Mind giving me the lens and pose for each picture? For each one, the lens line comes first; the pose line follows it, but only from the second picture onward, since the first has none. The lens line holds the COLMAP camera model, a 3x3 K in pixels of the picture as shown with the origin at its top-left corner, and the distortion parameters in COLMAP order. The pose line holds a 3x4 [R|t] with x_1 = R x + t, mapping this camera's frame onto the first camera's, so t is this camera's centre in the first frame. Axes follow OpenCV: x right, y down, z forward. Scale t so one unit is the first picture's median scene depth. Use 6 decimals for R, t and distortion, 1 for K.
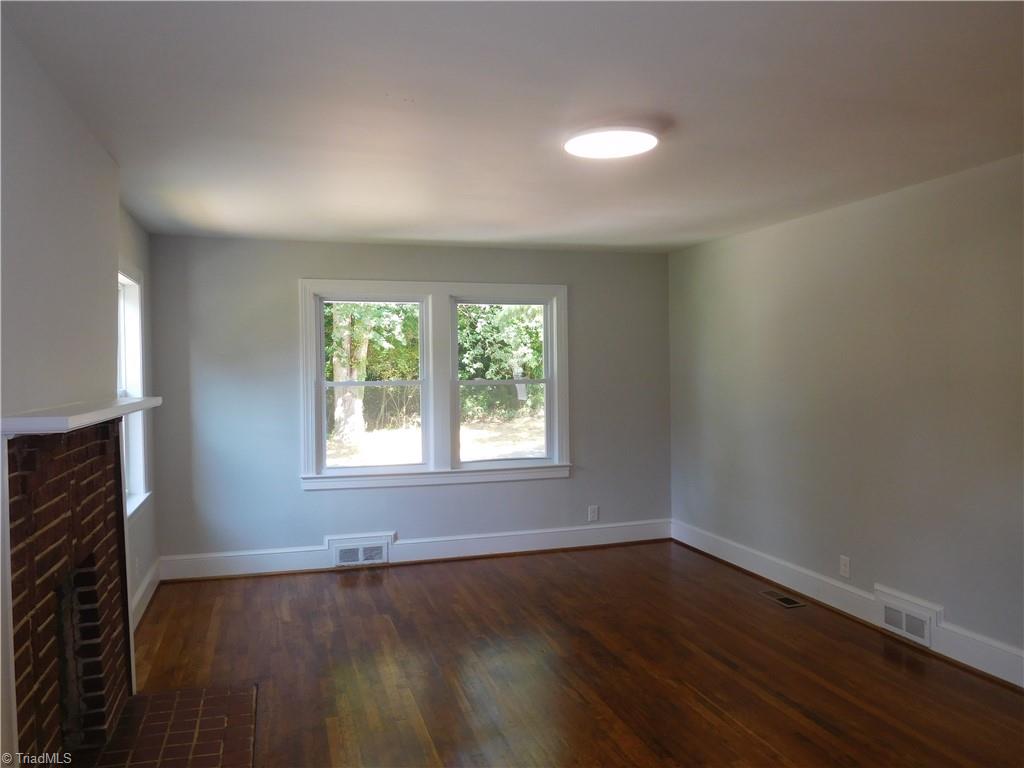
lens RADIAL K [[764.7, 0, 512.0], [0, 764.7, 384.0], [0, 0, 1]] dist [-0.035368, 0.031339]
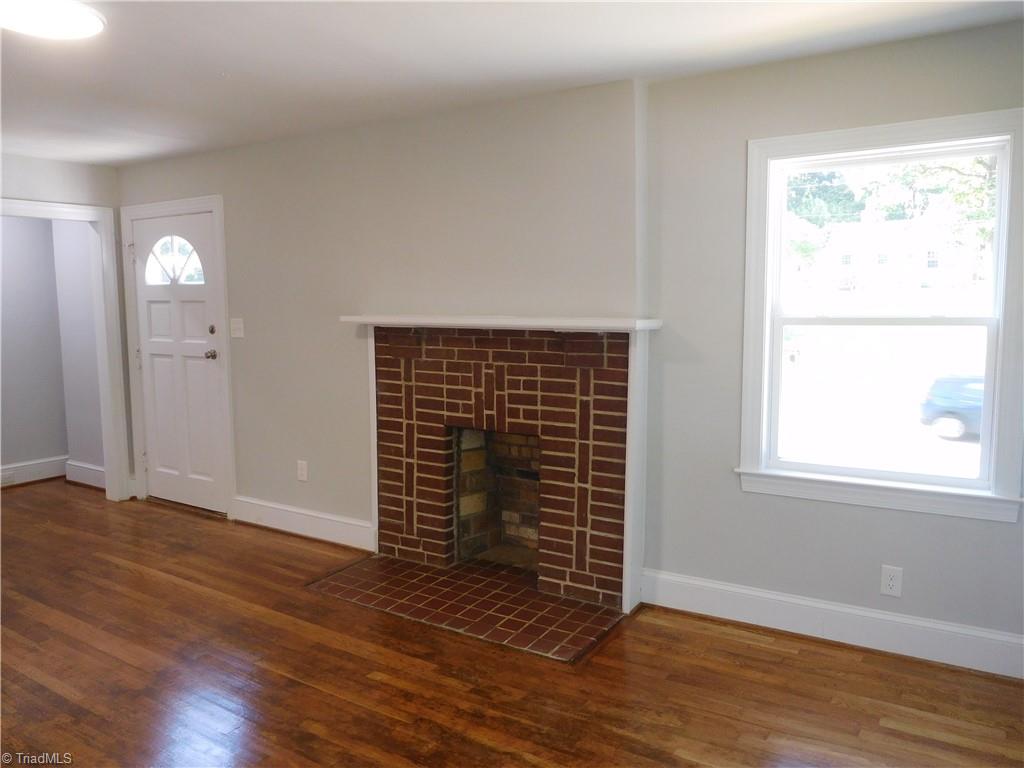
lens RADIAL K [[764.7, 0, 512.0], [0, 764.7, 384.0], [0, 0, 1]] dist [-0.035368, 0.031339]
pose [[-0.770868, 0.079405, -0.632026, 0.149626], [0.000744, 0.992312, 0.123763, -0.013237], [0.636994, 0.094934, -0.765001, 1.039539]]
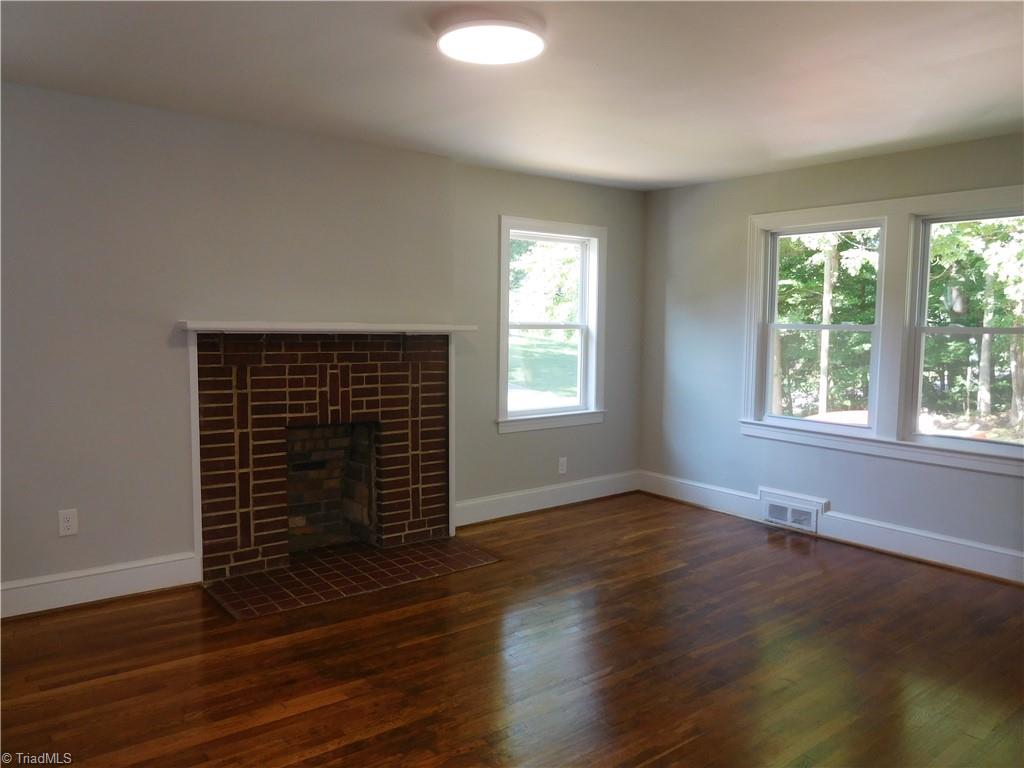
lens RADIAL K [[764.7, 0, 512.0], [0, 764.7, 384.0], [0, 0, 1]] dist [-0.035368, 0.031339]
pose [[0.351907, 0.090437, -0.931656, 0.526936], [-0.032520, 0.995902, 0.084390, 0.002316], [0.935470, 0.000600, 0.353406, 0.378152]]
